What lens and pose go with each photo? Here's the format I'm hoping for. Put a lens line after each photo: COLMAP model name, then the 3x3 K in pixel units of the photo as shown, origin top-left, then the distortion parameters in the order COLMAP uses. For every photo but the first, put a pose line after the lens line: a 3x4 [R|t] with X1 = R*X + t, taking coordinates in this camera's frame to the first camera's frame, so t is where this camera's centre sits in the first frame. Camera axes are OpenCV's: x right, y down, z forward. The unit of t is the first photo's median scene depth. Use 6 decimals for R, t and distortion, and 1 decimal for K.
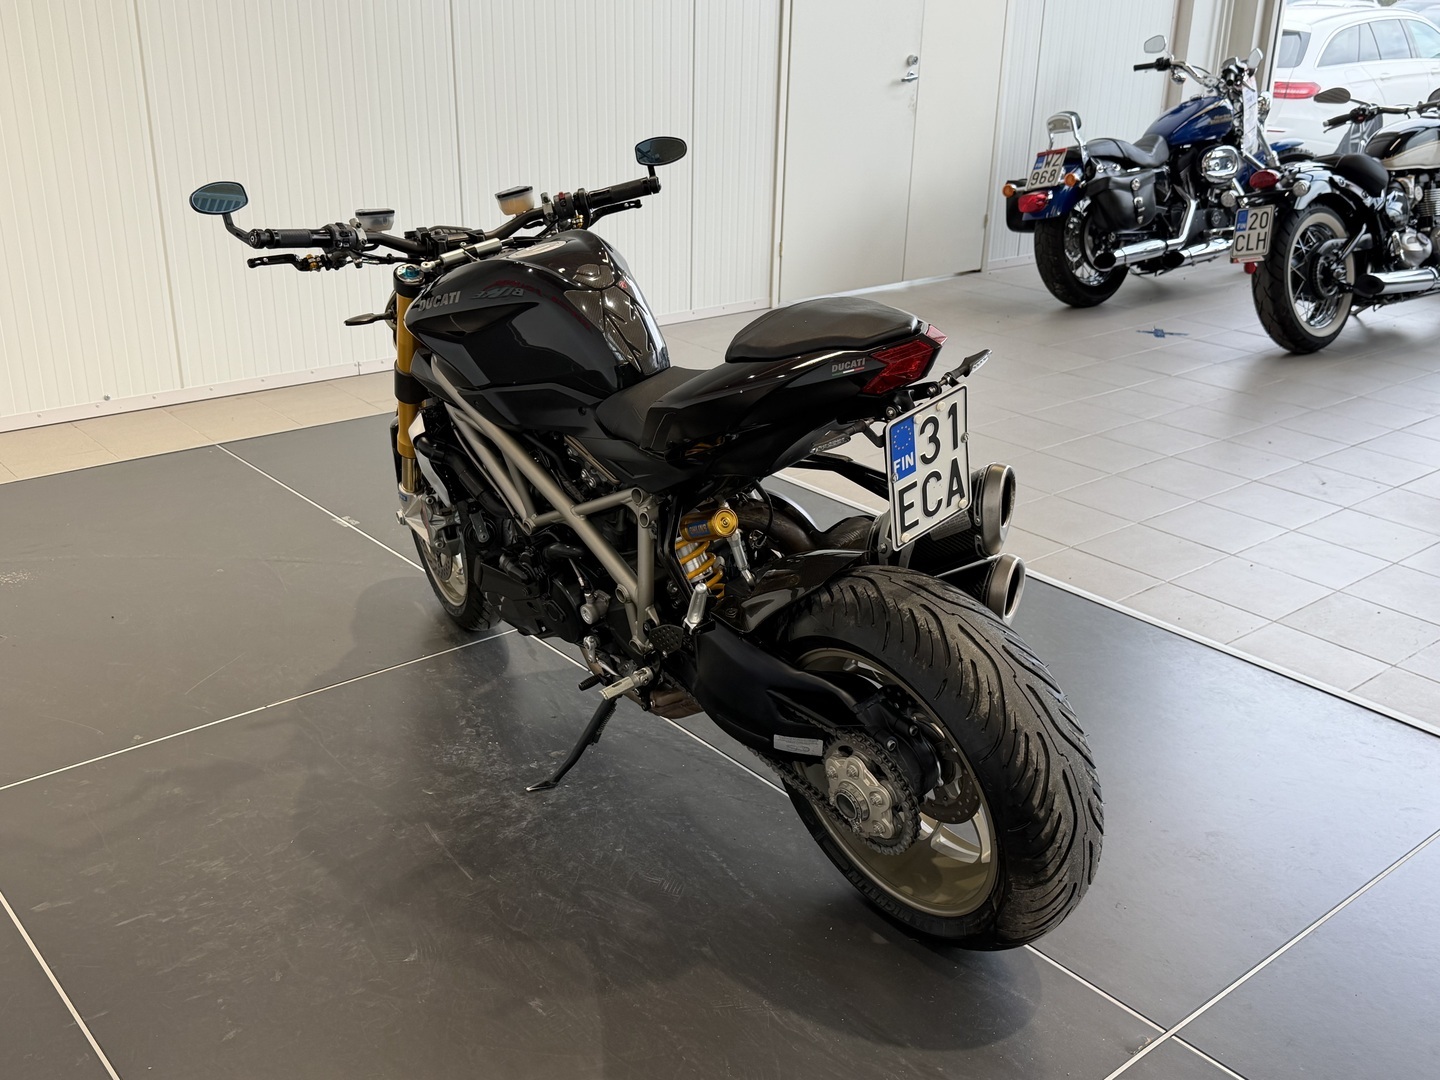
lens RADIAL K [[1420.9, 0, 720.0], [0, 1420.9, 540.0], [0, 0, 1]] dist [0.166960, -0.369949]
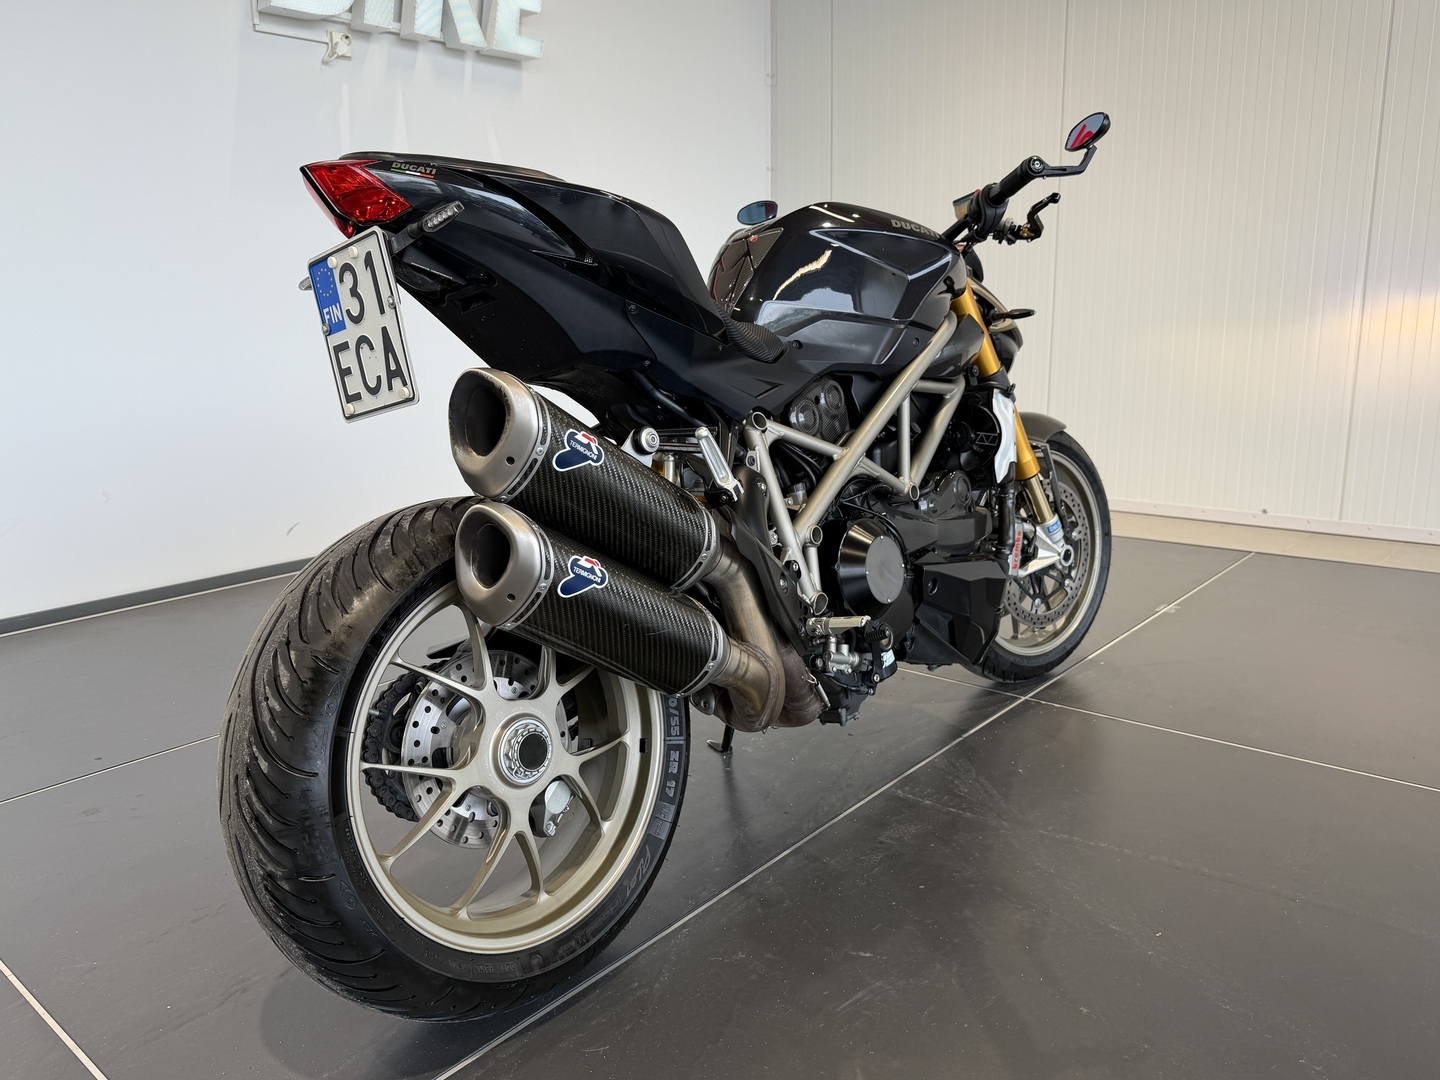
lens RADIAL K [[1055.1, 0, 720.0], [0, 1055.1, 545.2], [0, 0, 1]] dist [0.175384, -0.406195]
pose [[0.161194, 0.185226, -0.969385, 0.823098], [-0.338085, 0.933163, 0.122086, -0.081340], [0.927208, 0.308055, 0.213043, 1.101155]]
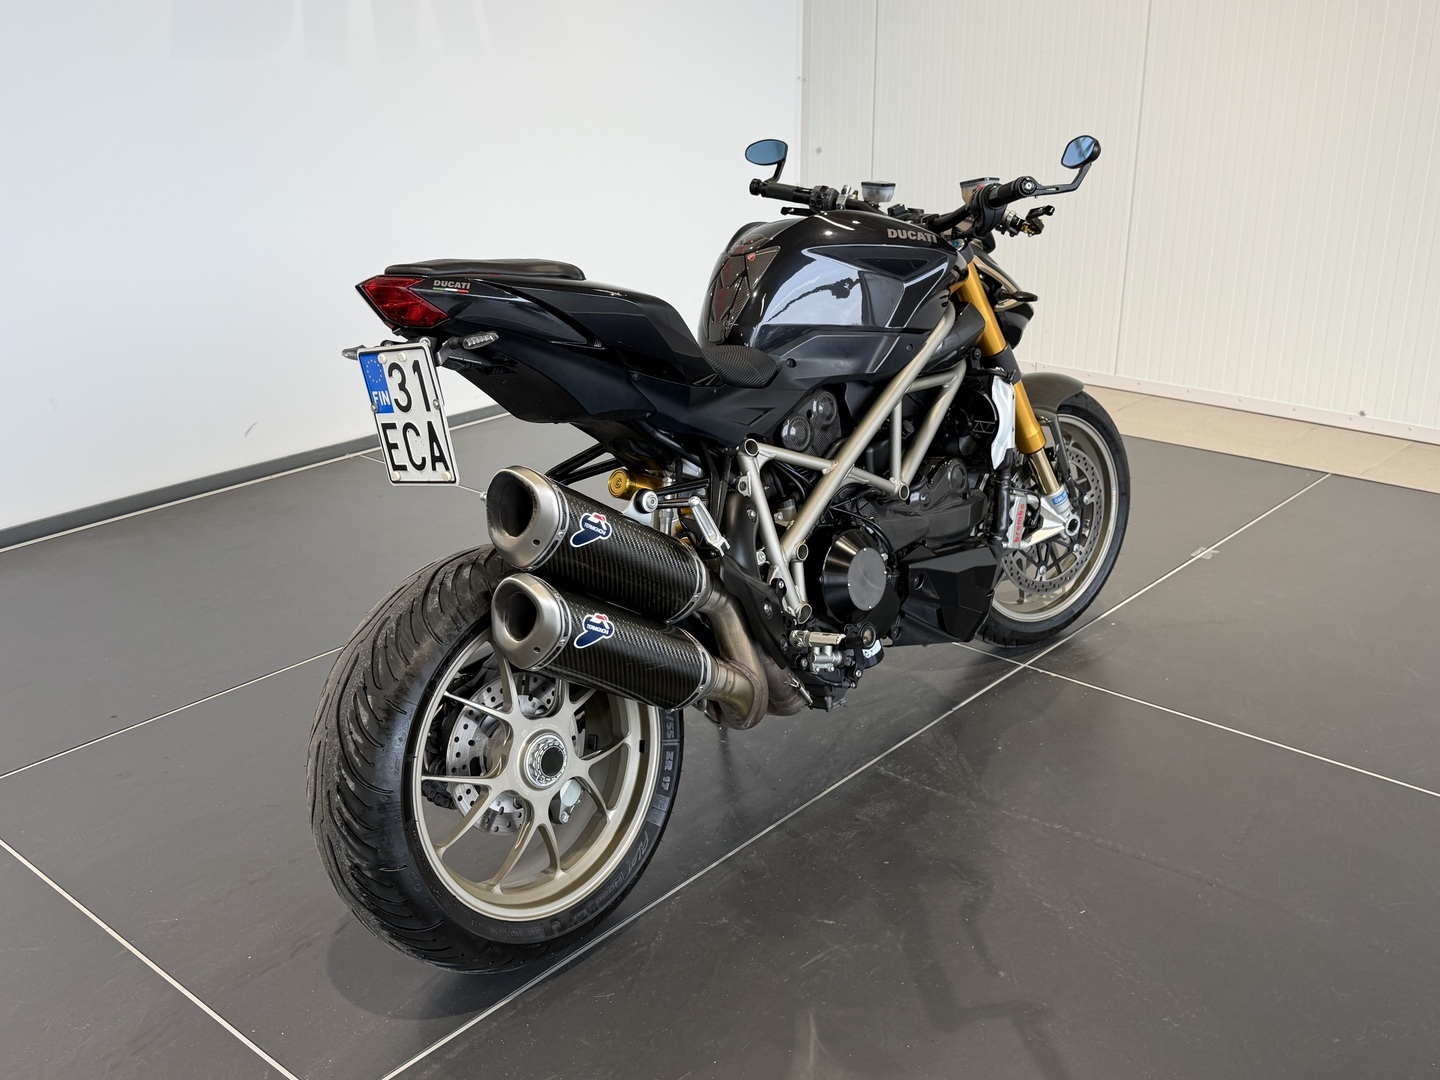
lens RADIAL K [[1420.9, 0, 720.0], [0, 1420.9, 540.0], [0, 0, 1]] dist [0.166960, -0.369949]
pose [[0.140897, 0.322686, -0.935960, 1.152153], [-0.347950, 0.901220, 0.258329, -0.310318], [0.926865, 0.289269, 0.239257, 0.987300]]
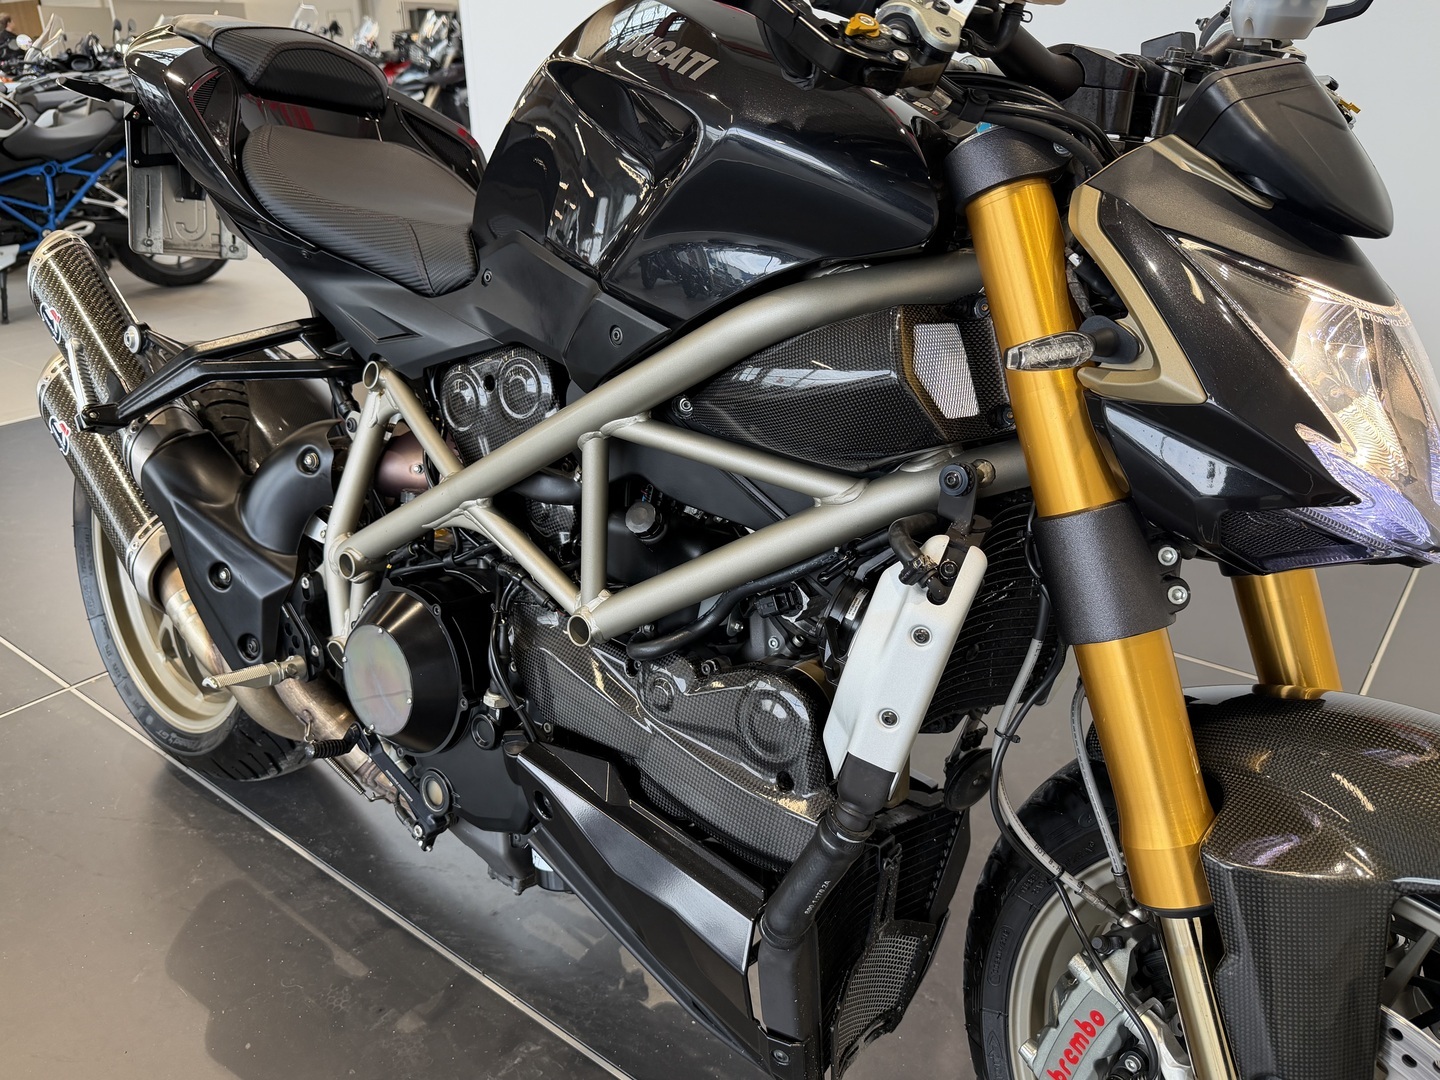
lens RADIAL K [[1056.9, 0, 720.0], [0, 1056.9, 540.0], [0, 0, 1]] dist [0.053668, -0.100449]
pose [[-0.977729, 0.076479, -0.195438, -0.048560], [-0.085161, 0.706546, 0.702525, -0.424259], [0.191815, 0.703523, -0.684297, 1.747423]]
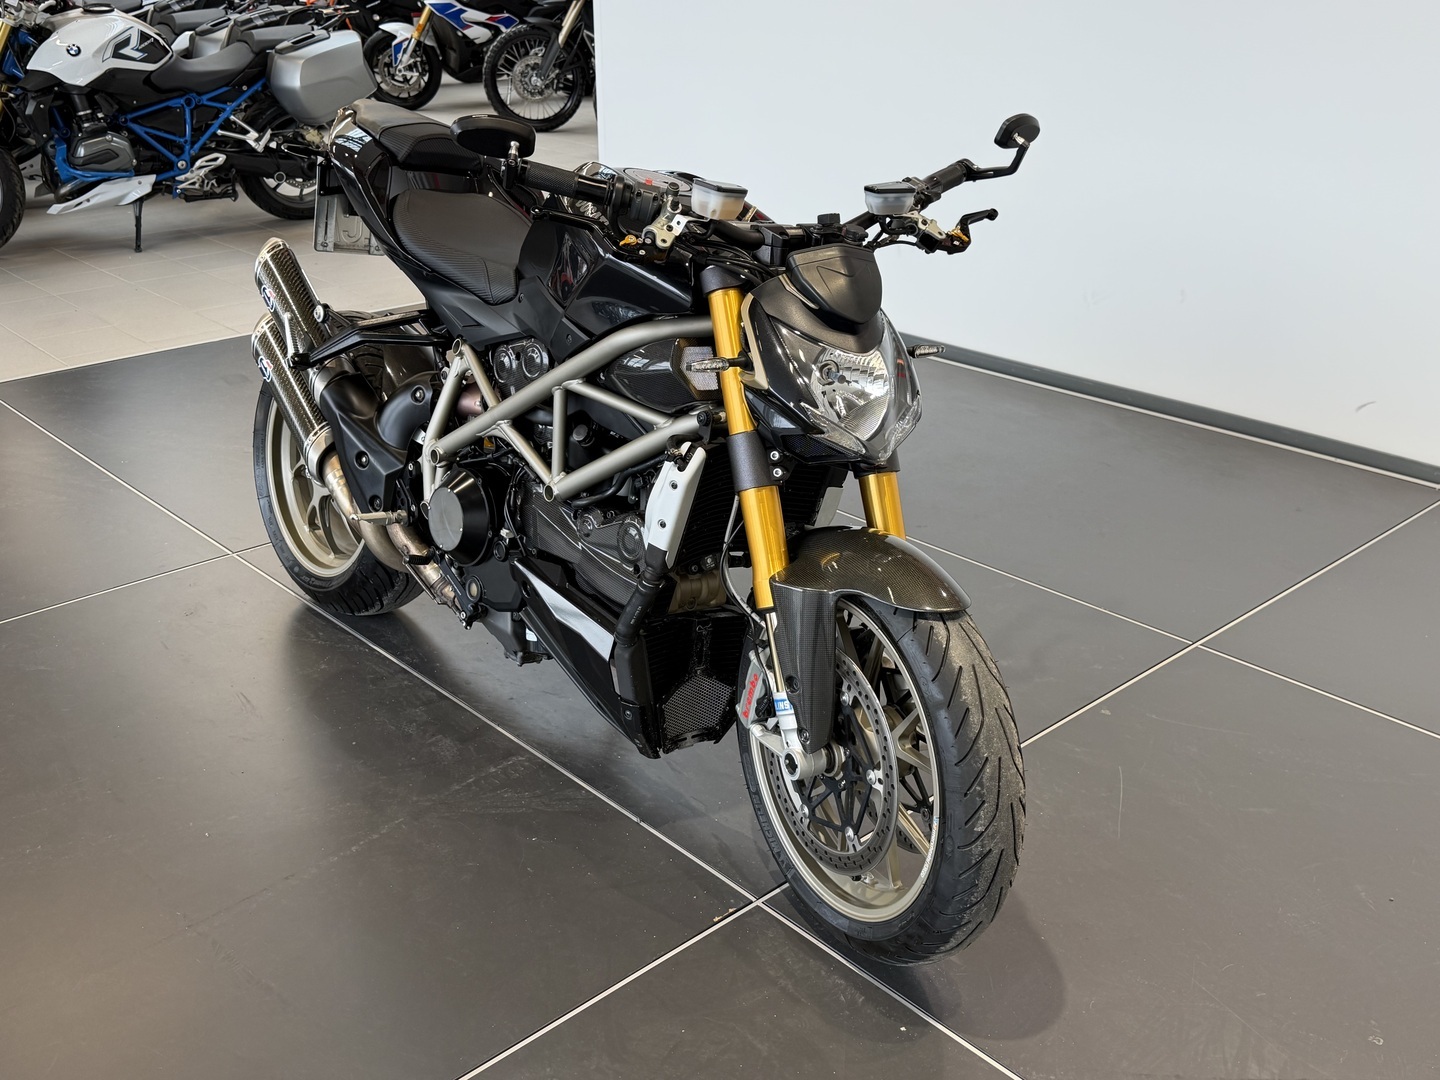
lens RADIAL K [[1420.9, 0, 720.0], [0, 1420.9, 540.0], [0, 0, 1]] dist [0.166960, -0.369949]
pose [[-0.998971, -0.002394, -0.045284, -0.161715], [-0.033746, 0.706302, 0.707106, -0.865922], [0.030291, 0.707907, -0.705656, 2.298680]]
